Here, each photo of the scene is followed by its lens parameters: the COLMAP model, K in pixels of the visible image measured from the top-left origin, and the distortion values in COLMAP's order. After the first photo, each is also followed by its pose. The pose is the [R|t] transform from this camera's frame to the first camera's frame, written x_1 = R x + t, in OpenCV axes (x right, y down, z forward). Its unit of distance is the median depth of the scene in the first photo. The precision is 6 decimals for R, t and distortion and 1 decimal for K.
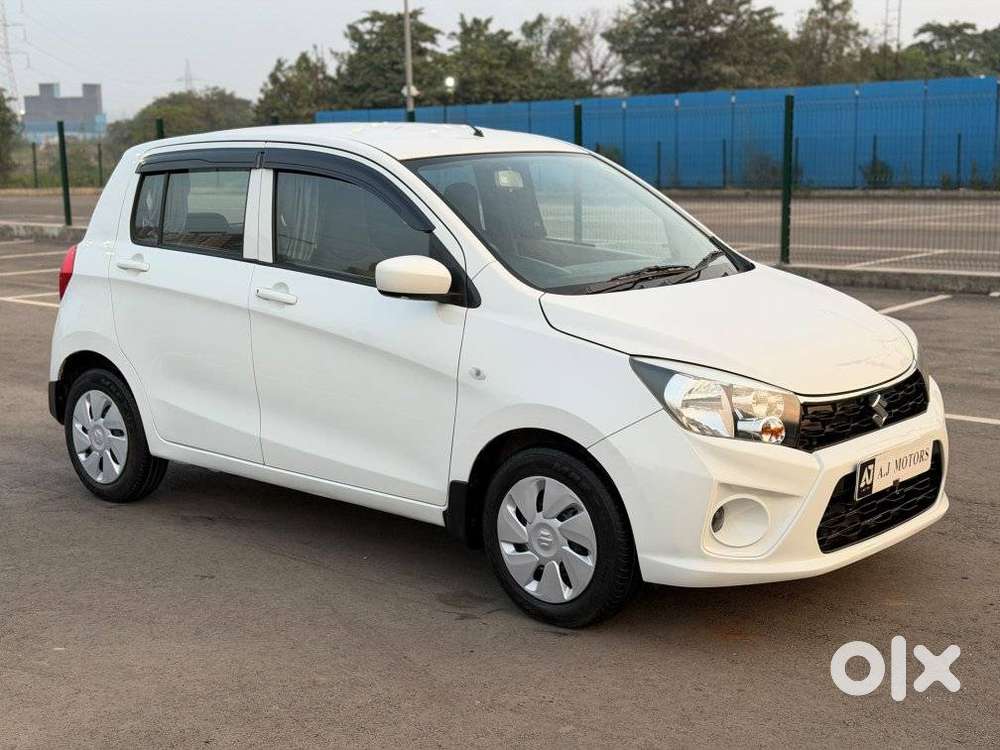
lens RADIAL K [[1391.5, 0, 500.0], [0, 1391.5, 375.0], [0, 0, 1]] dist [0.169839, -0.341831]
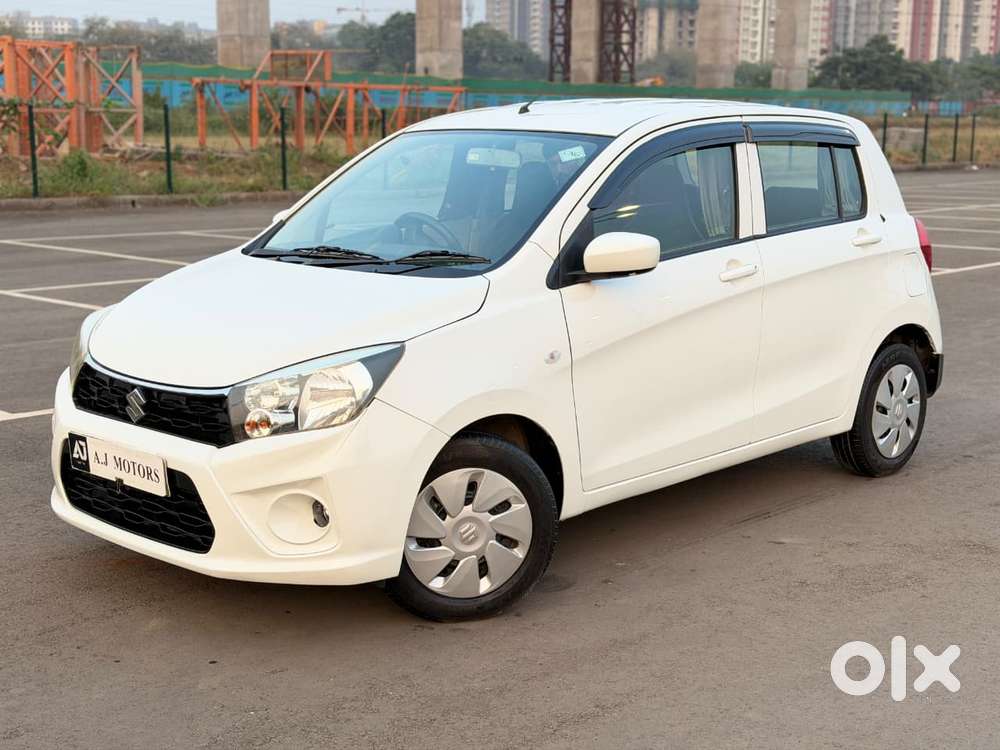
lens RADIAL K [[1391.5, 0, 500.0], [0, 1391.5, 375.0], [0, 0, 1]] dist [0.169839, -0.341831]
pose [[-0.040857, 0.193392, -0.980270, 1.055849], [-0.171152, 0.965234, 0.197560, -0.199802], [0.984397, 0.175847, -0.006337, 1.105993]]
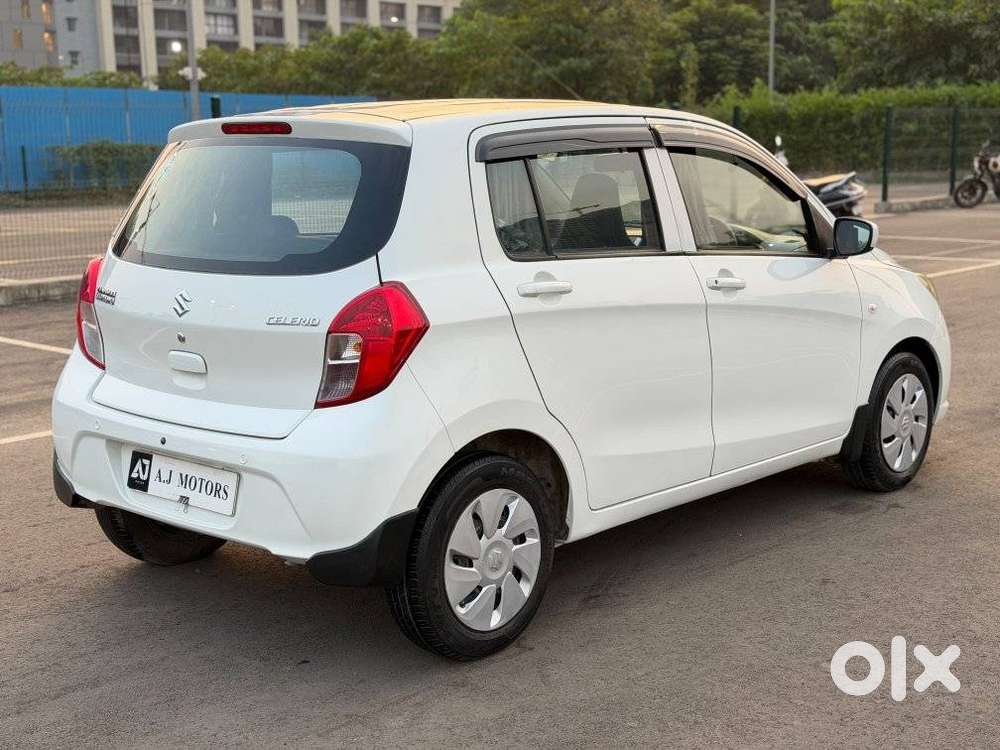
lens RADIAL K [[1391.5, 0, 500.0], [0, 1391.5, 375.0], [0, 0, 1]] dist [0.169839, -0.341831]
pose [[0.006004, -0.149940, 0.988677, -1.105497], [0.181777, 0.972386, 0.146366, -0.163421], [-0.983322, 0.178839, 0.033094, 1.152589]]
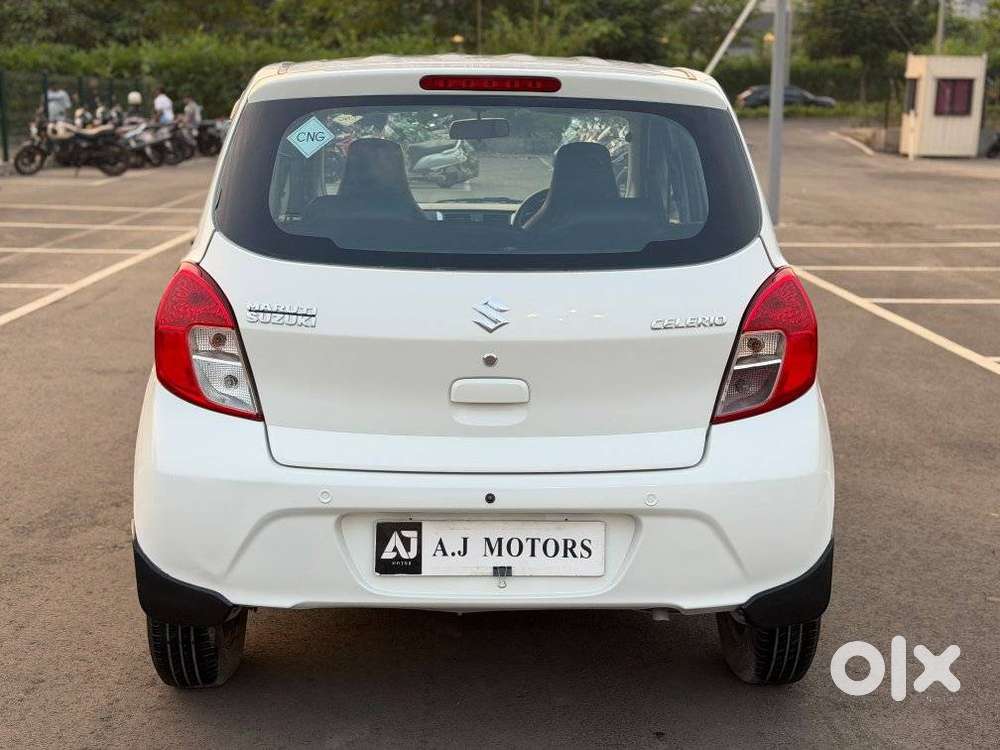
lens RADIAL K [[1391.5, 0, 500.0], [0, 1391.5, 375.0], [0, 0, 1]] dist [0.169839, -0.341831]
pose [[-0.686072, -0.129423, 0.715930, -0.742005], [0.123350, 0.949111, 0.289782, -0.268014], [-0.717001, 0.287122, -0.635194, 1.739616]]
